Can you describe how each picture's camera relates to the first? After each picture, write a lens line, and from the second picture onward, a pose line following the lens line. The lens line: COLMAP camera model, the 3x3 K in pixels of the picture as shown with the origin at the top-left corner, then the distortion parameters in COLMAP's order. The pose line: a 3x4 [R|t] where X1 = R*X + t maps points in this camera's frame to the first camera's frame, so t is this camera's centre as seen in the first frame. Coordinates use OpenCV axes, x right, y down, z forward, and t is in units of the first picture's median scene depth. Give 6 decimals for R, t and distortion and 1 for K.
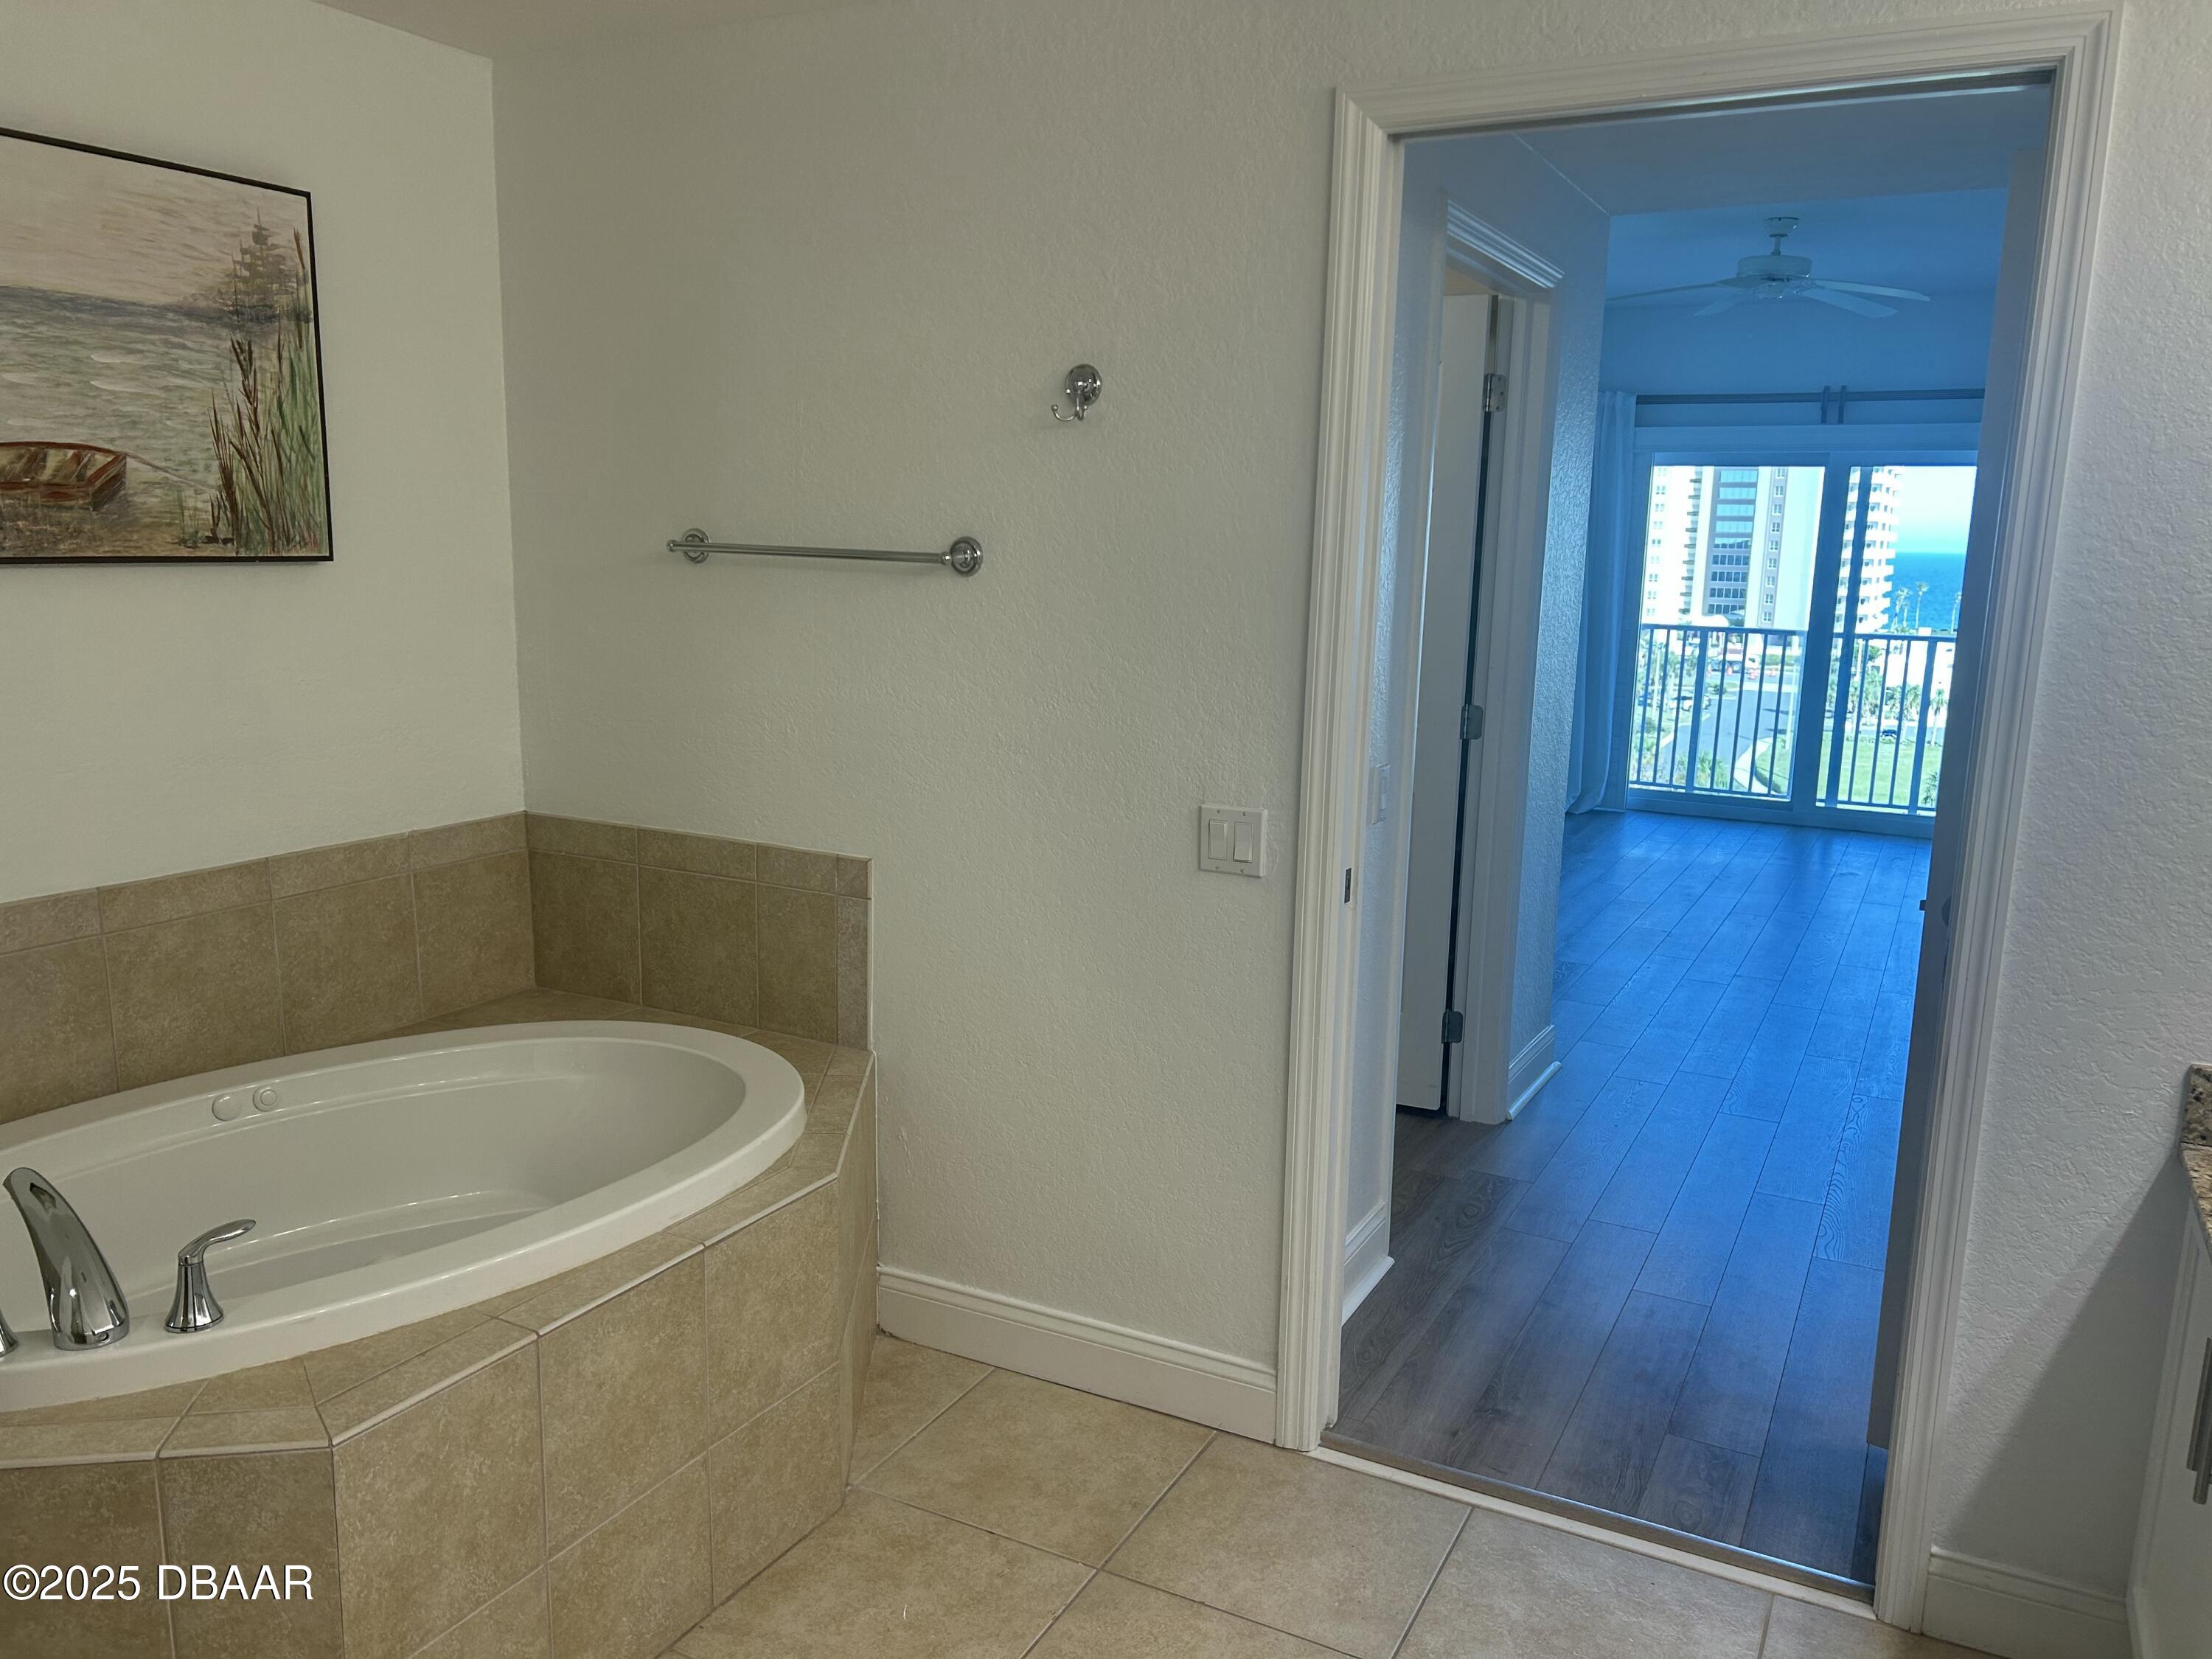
lens RADIAL K [[1674.0, 0, 1095.5], [0, 1674.0, 821.5], [0, 0, 1]] dist [0.058130, -0.071253]
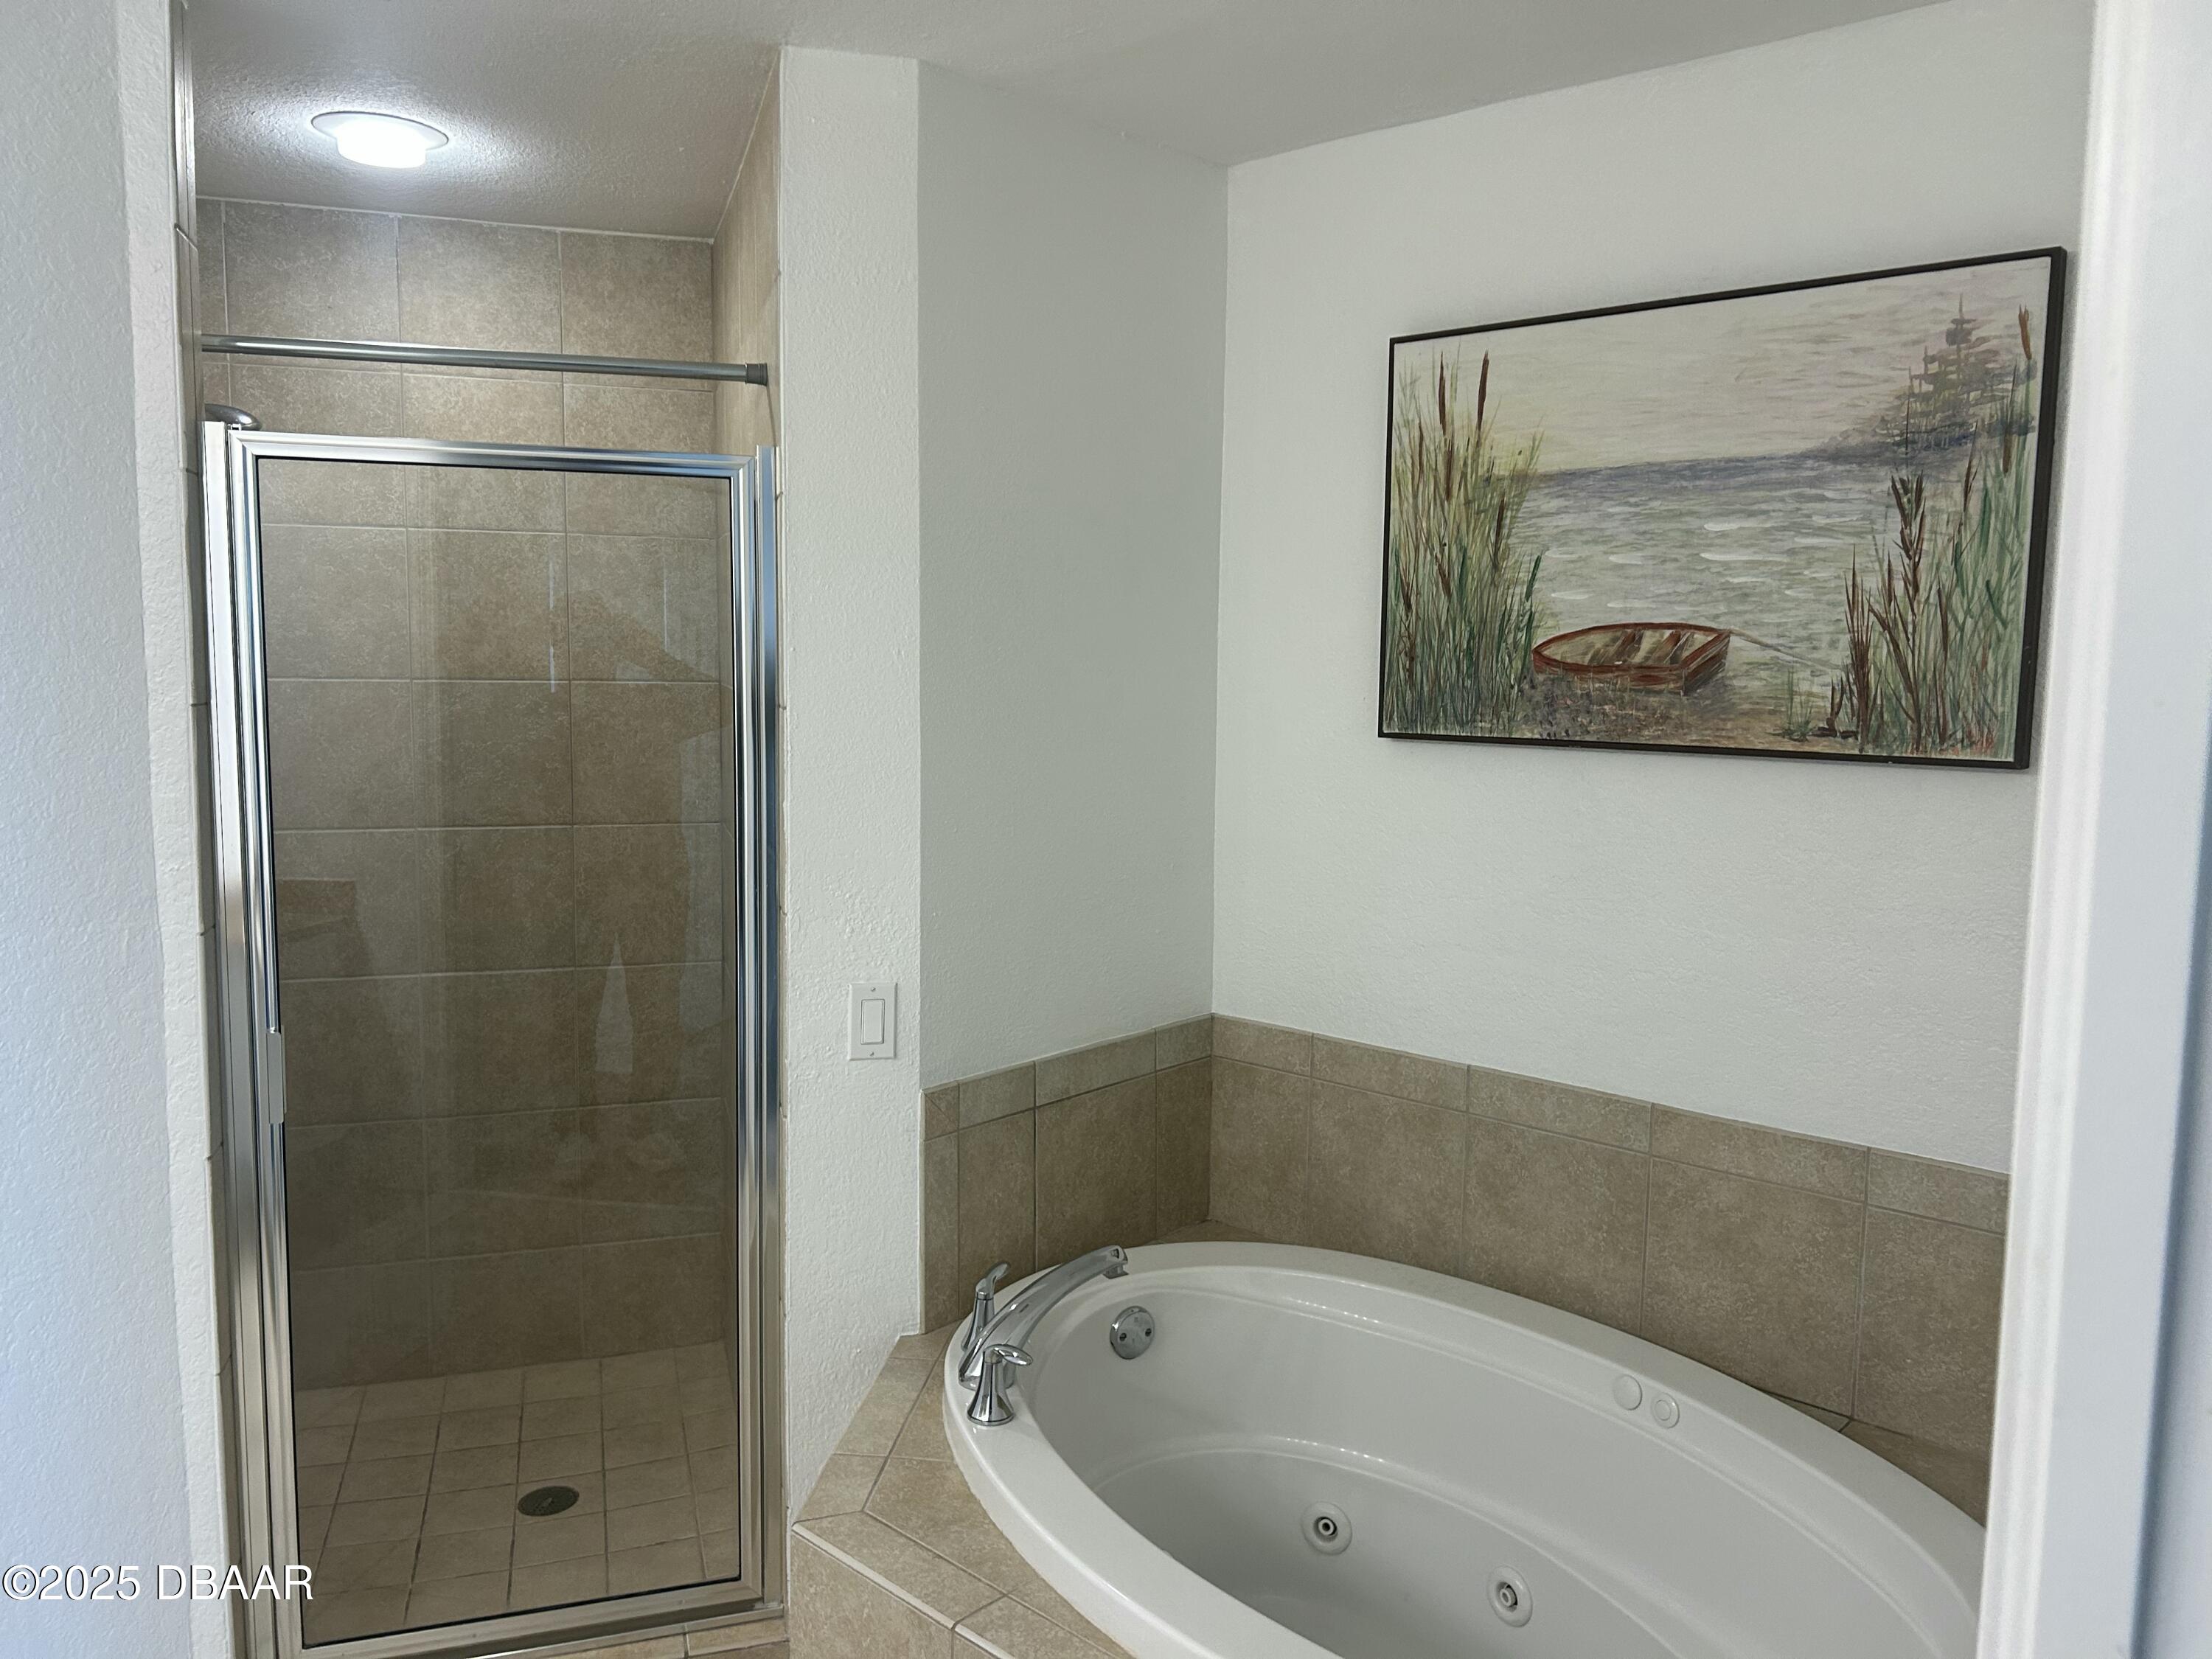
lens RADIAL K [[1674.0, 0, 1111.7], [0, 1674.0, 814.3], [0, 0, 1]] dist [0.058130, -0.071253]
pose [[-0.250893, 0.073042, -0.965255, 0.334667], [-0.183718, 0.975433, 0.121565, -0.163536], [0.950421, 0.207835, -0.231310, 0.871535]]
